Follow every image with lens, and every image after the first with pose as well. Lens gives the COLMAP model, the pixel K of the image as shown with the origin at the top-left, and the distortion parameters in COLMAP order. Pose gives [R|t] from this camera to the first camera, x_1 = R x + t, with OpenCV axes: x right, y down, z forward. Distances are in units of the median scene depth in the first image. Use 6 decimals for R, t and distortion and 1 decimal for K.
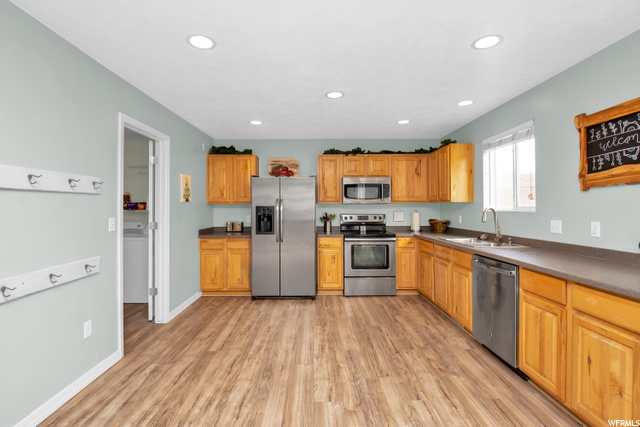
lens RADIAL K [[285.2, 0, 308.3], [0, 285.2, 204.3], [0, 0, 1]] dist [-0.072219, -0.000032]
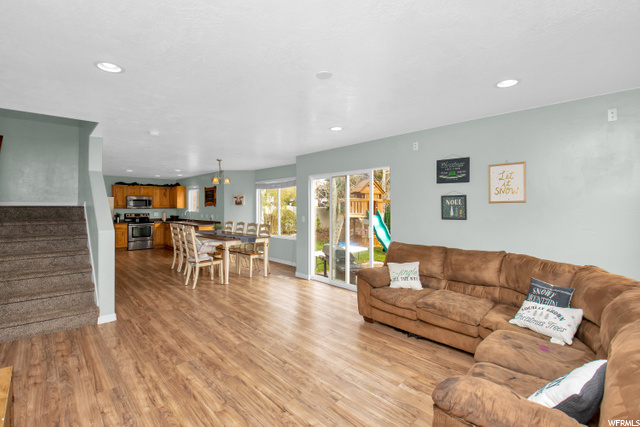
lens RADIAL K [[300.8, 0, 312.3], [0, 300.8, 200.3], [0, 0, 1]] dist [0.035096, -0.029012]
pose [[0.734197, 0.014859, 0.678774, -0.420866], [-0.011049, 0.999890, -0.009937, -0.058686], [-0.678847, -0.000204, 0.734280, -1.689923]]
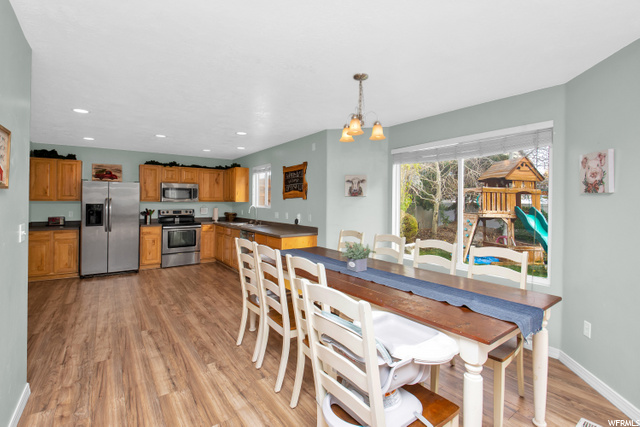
lens RADIAL K [[300.8, 0, 312.3], [0, 300.8, 200.3], [0, 0, 1]] dist [0.035096, -0.029012]
pose [[0.814701, 0.010654, 0.579783, -0.138279], [-0.016680, 0.999848, 0.005065, -0.030461], [-0.579641, -0.013798, 0.814755, -0.639208]]
